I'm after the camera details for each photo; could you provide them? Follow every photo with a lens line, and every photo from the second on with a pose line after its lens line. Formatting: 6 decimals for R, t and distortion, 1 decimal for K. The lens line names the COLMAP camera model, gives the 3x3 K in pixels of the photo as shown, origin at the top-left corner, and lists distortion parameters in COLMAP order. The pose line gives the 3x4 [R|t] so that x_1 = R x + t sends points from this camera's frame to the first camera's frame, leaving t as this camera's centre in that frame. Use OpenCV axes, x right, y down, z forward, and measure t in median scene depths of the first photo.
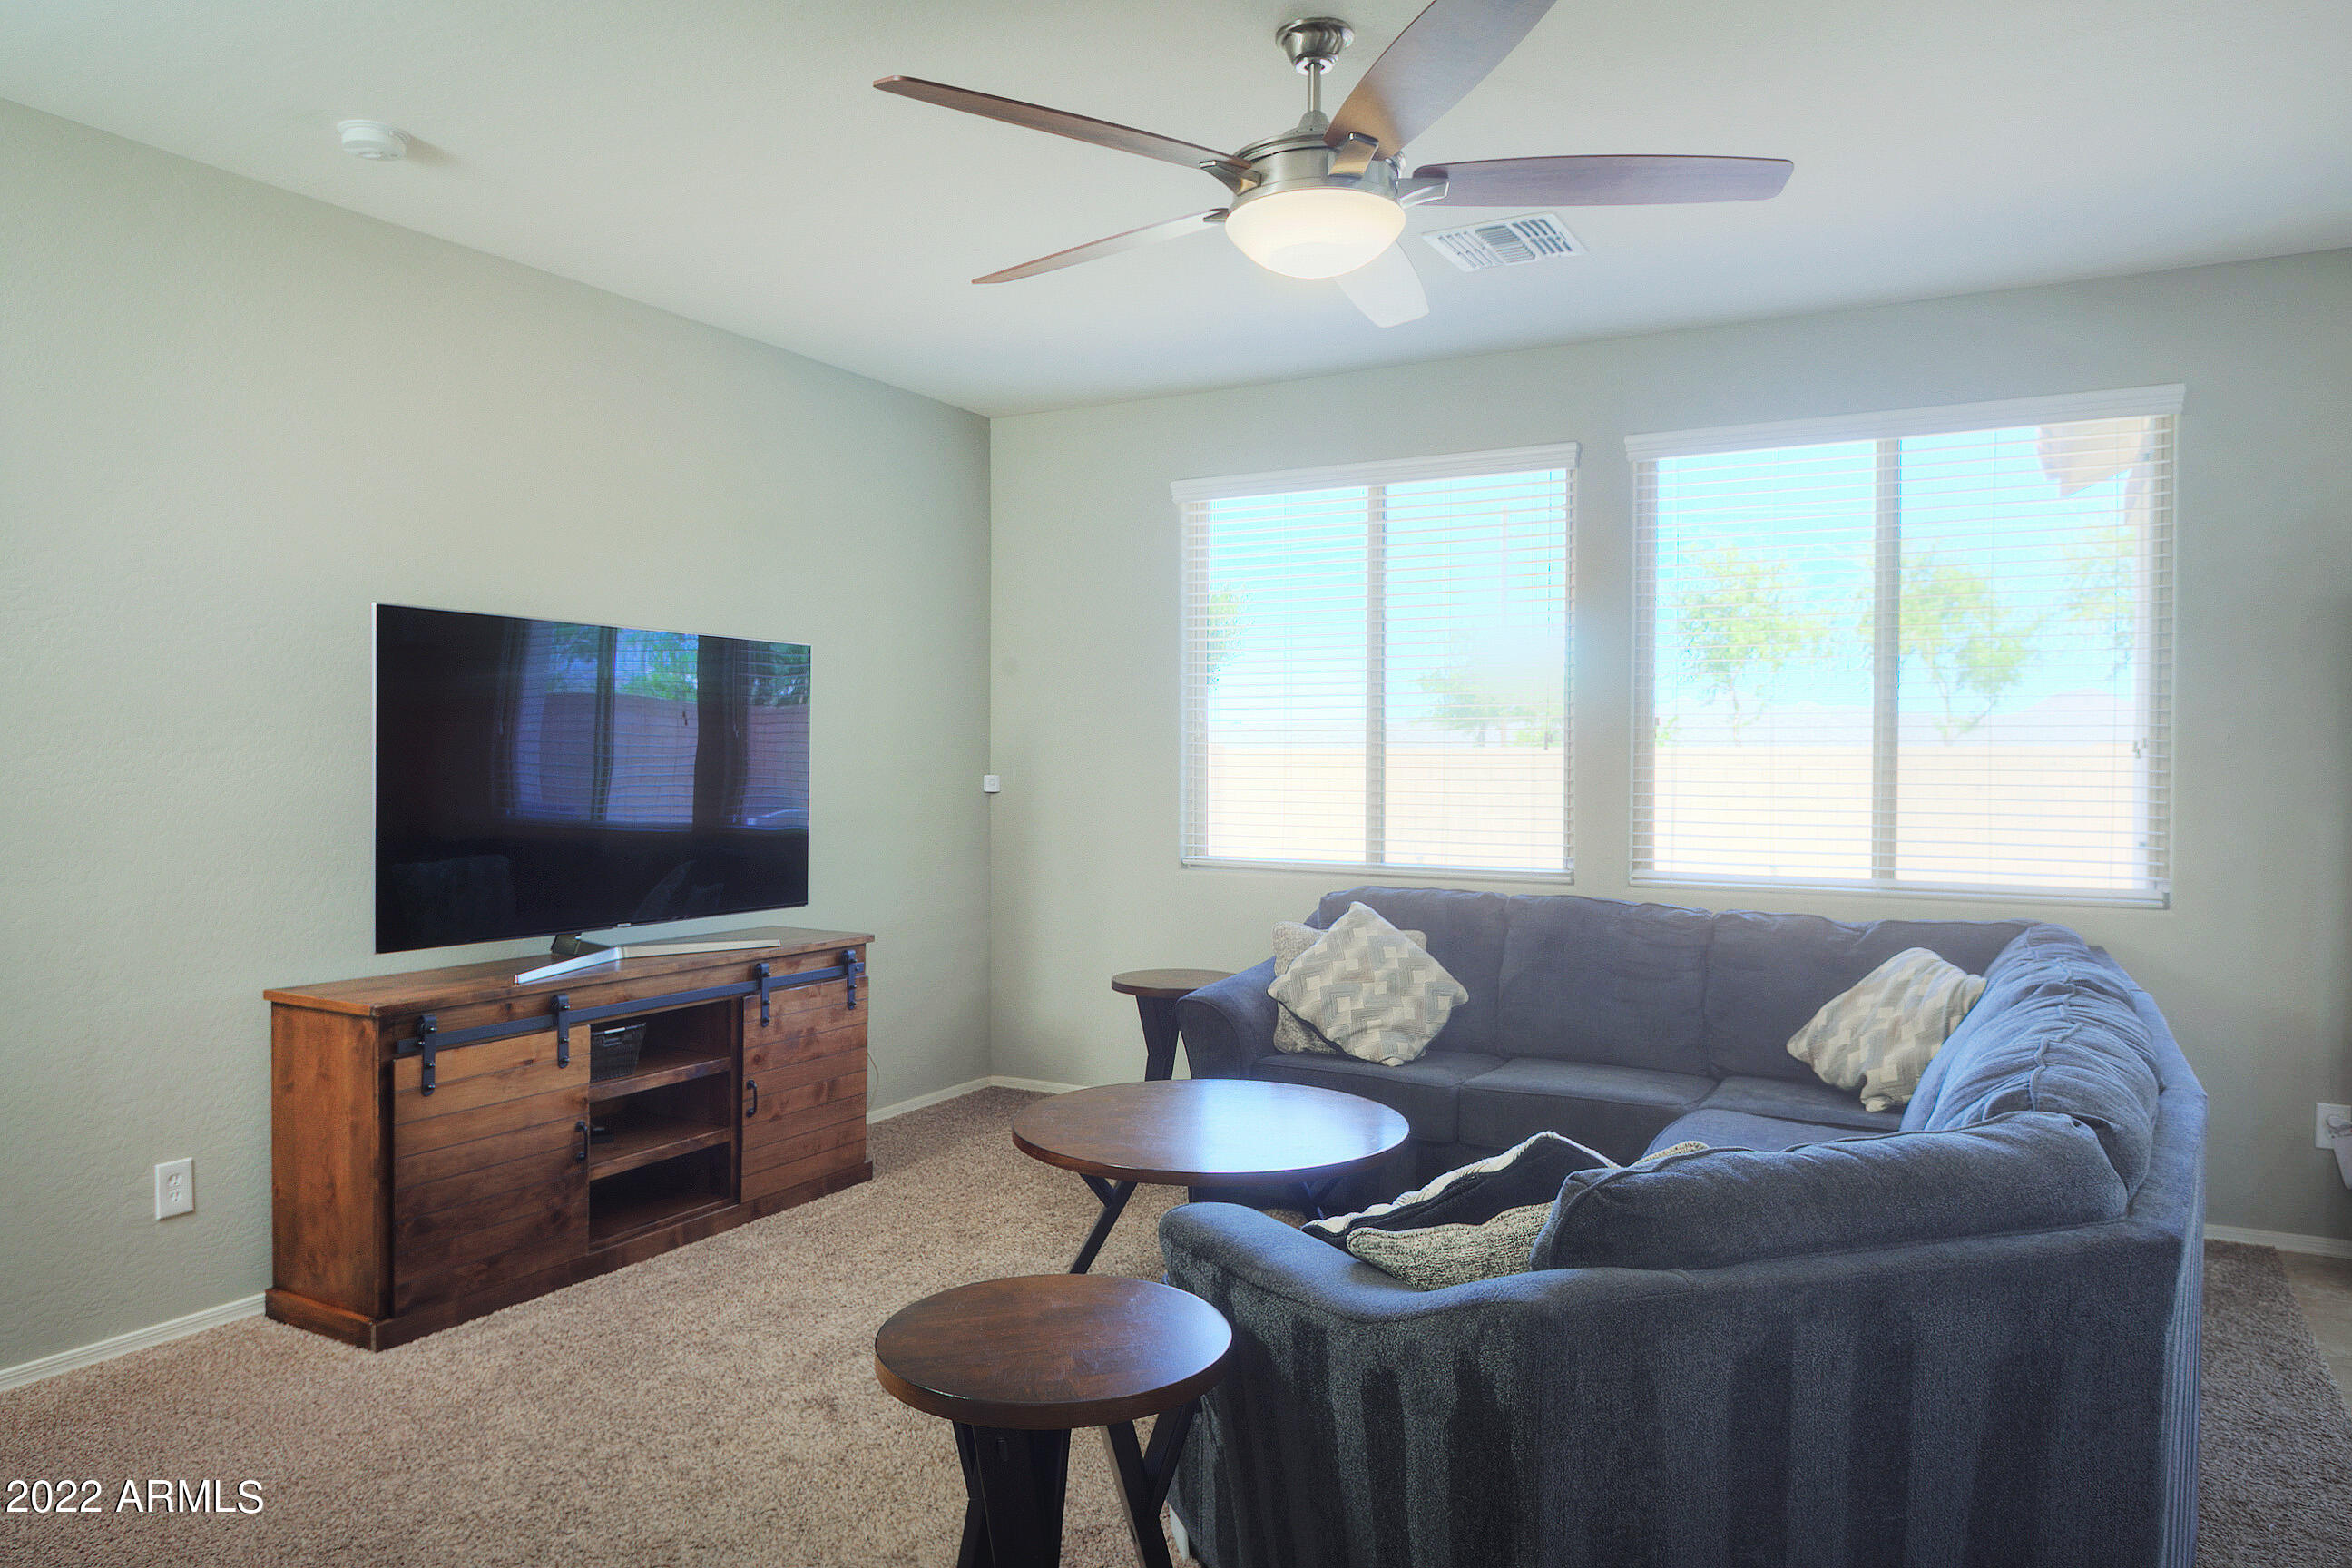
lens RADIAL K [[1533.6, 0, 1199.6], [0, 1533.6, 776.4], [0, 0, 1]] dist [-0.029618, -0.000581]
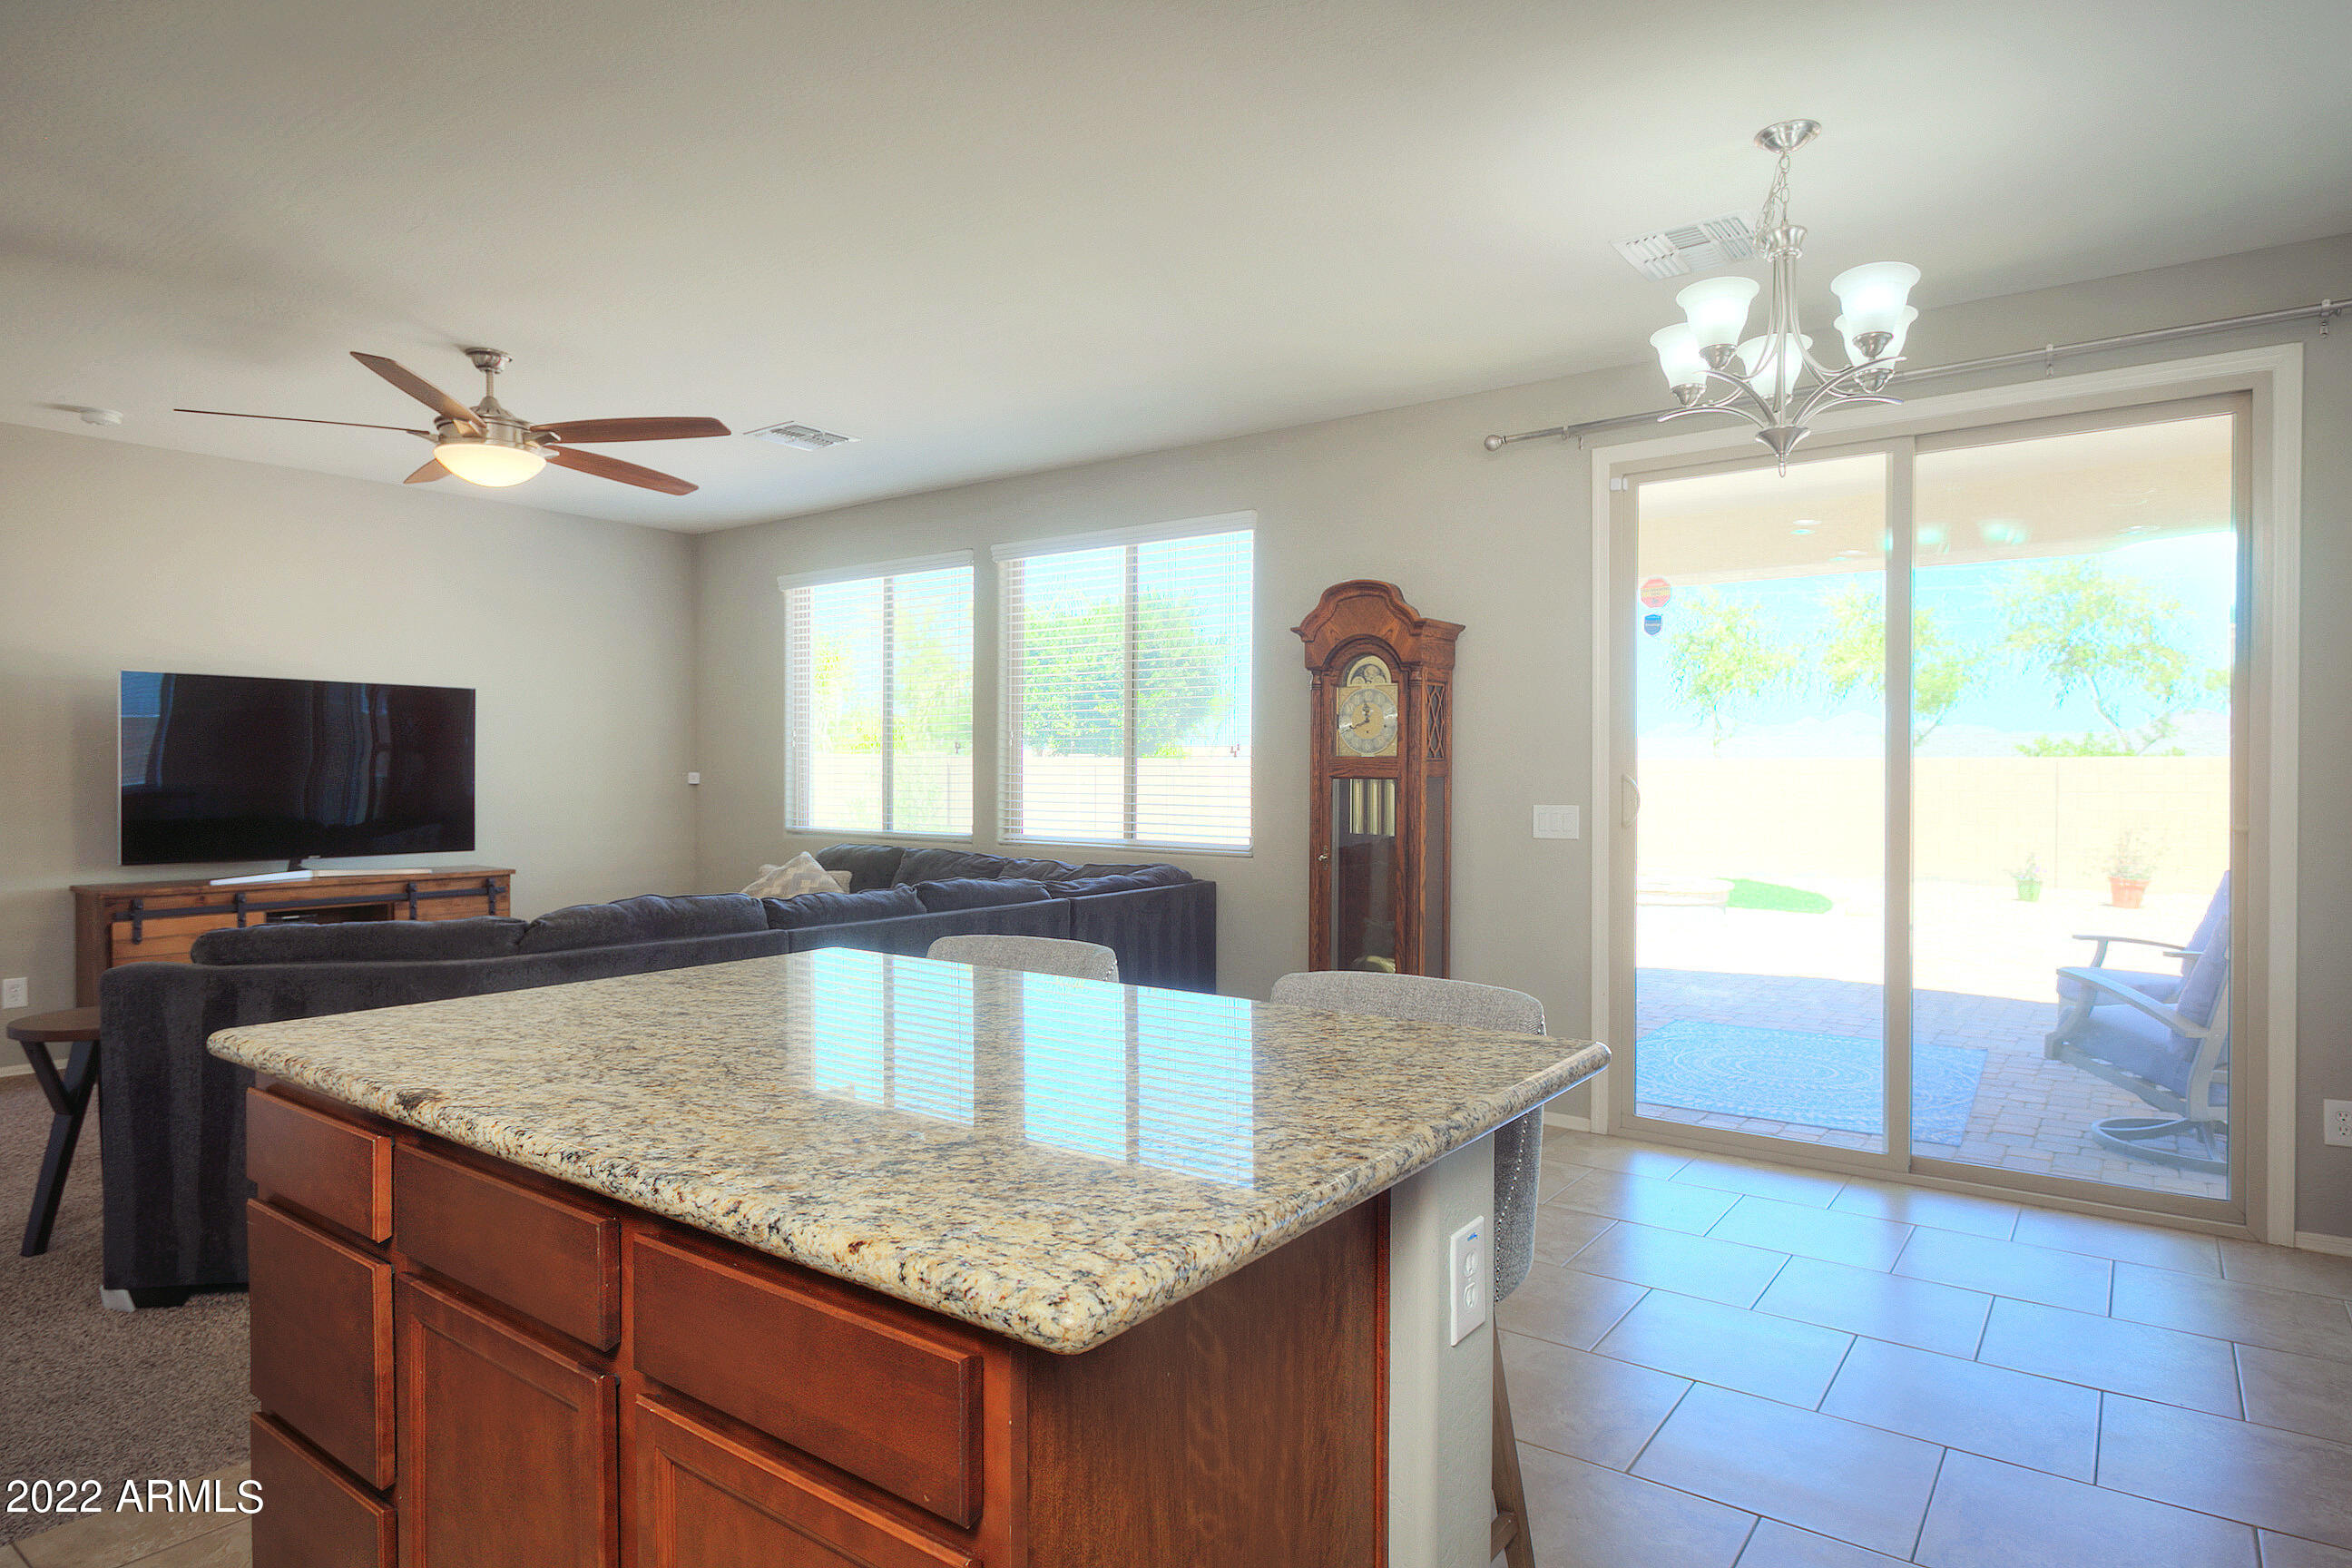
lens RADIAL K [[1280.1, 0, 1188.2], [0, 1280.1, 795.4], [0, 0, 1]] dist [-0.016831, -0.000991]
pose [[0.991937, 0.002964, -0.126699, 0.669949], [-0.002042, 0.999970, 0.007406, 0.014903], [0.126718, -0.007088, 0.991914, -0.237965]]
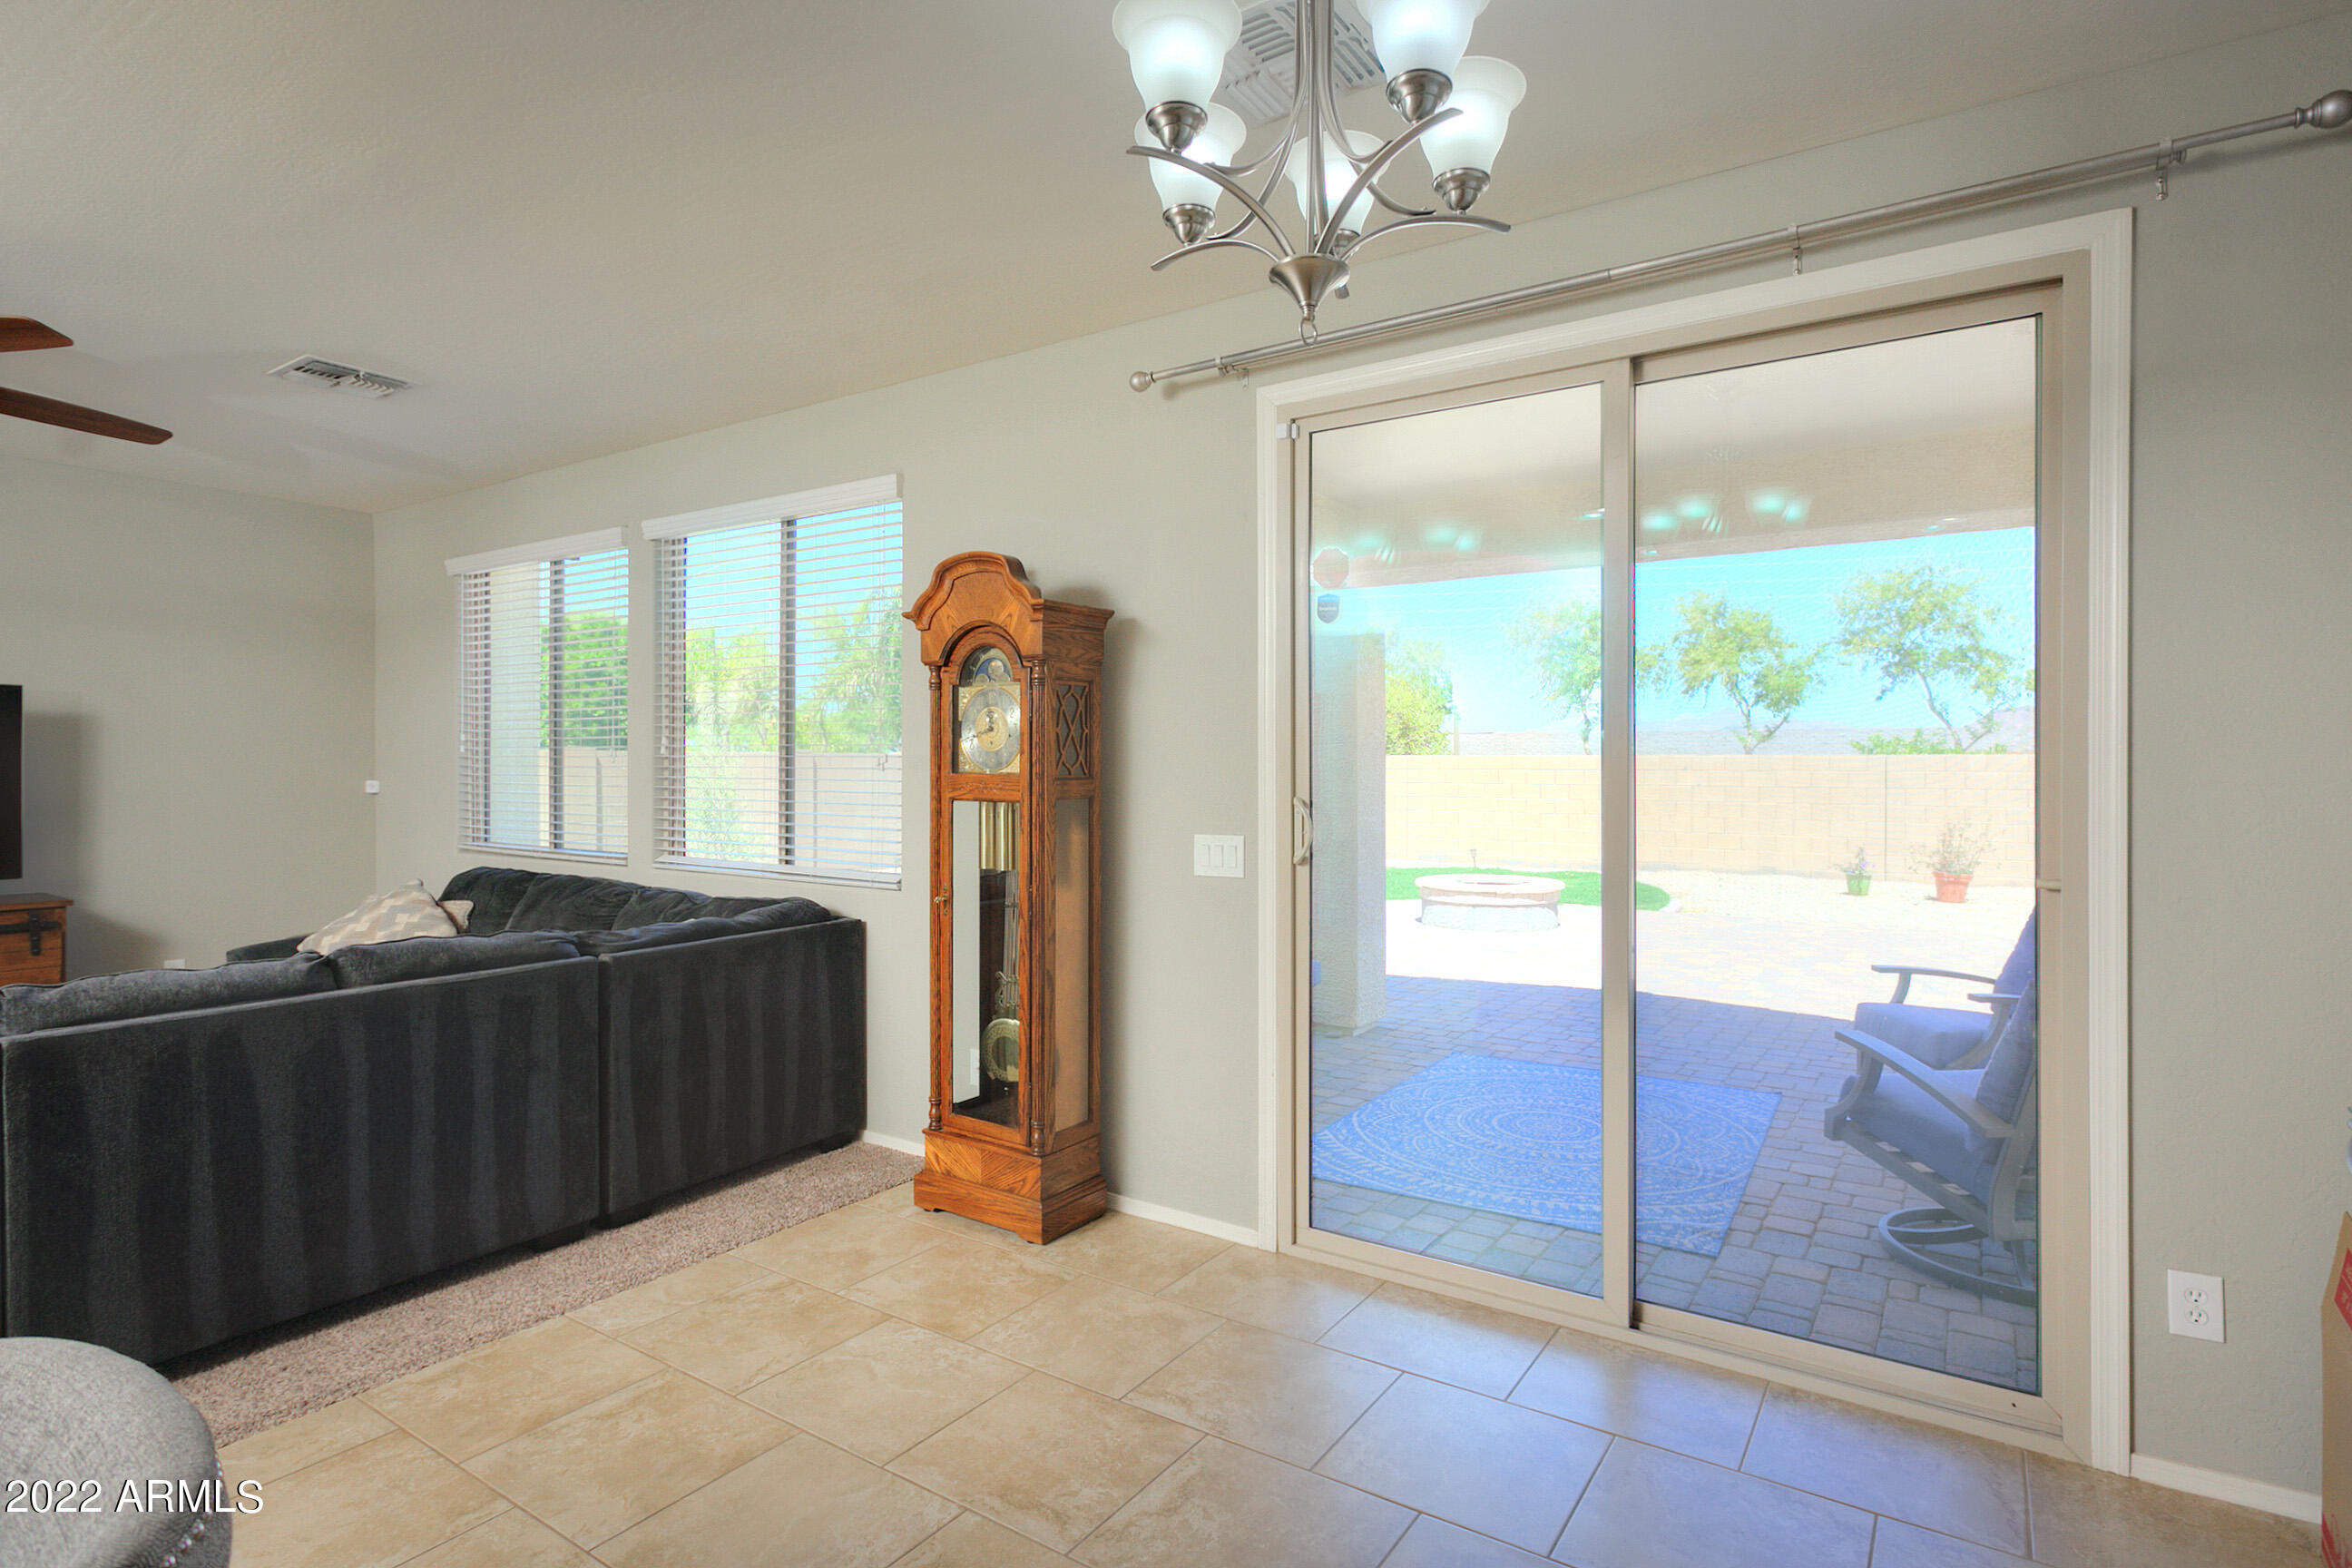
lens RADIAL K [[1176.1, 0, 1180.4], [0, 1176.1, 773.5], [0, 0, 1]] dist [-0.009061, 0.000642]
pose [[0.997033, 0.000827, -0.076974, 0.858024], [-0.001009, 0.999997, -0.002314, -0.007126], [0.076972, 0.002385, 0.997030, 0.050882]]
